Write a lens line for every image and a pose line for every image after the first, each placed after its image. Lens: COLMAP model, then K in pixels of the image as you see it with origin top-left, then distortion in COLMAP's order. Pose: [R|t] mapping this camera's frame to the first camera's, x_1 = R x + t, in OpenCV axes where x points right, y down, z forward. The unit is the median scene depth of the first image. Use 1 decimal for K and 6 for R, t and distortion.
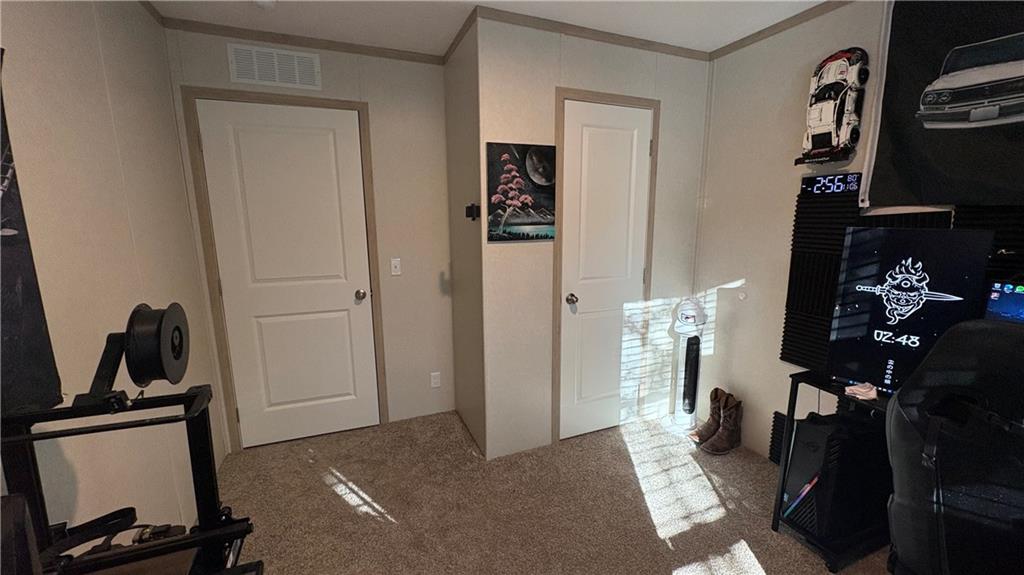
lens RADIAL K [[407.9, 0, 512.0], [0, 407.9, 287.5], [0, 0, 1]] dist [0.000017, -0.000185]
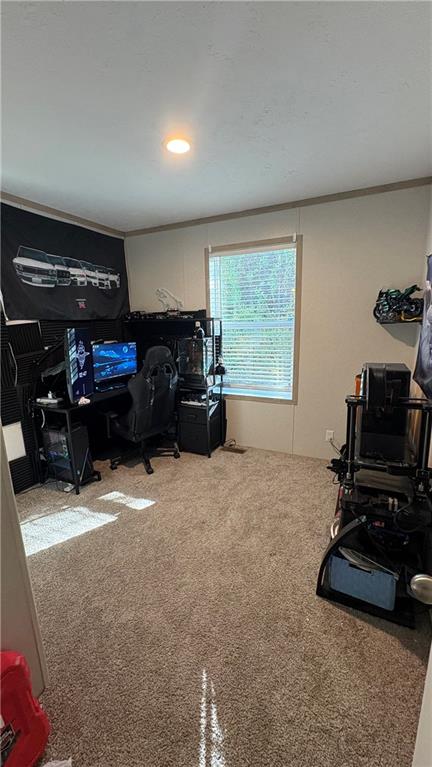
lens RADIAL K [[305.5, 0, 216.0], [0, 305.5, 383.5], [0, 0, 1]] dist [0.000017, -0.000185]
pose [[-0.657831, -0.136984, 0.740604, -0.845496], [0.168333, 0.931706, 0.321850, -0.251917], [-0.734114, 0.336390, -0.589846, 1.393703]]
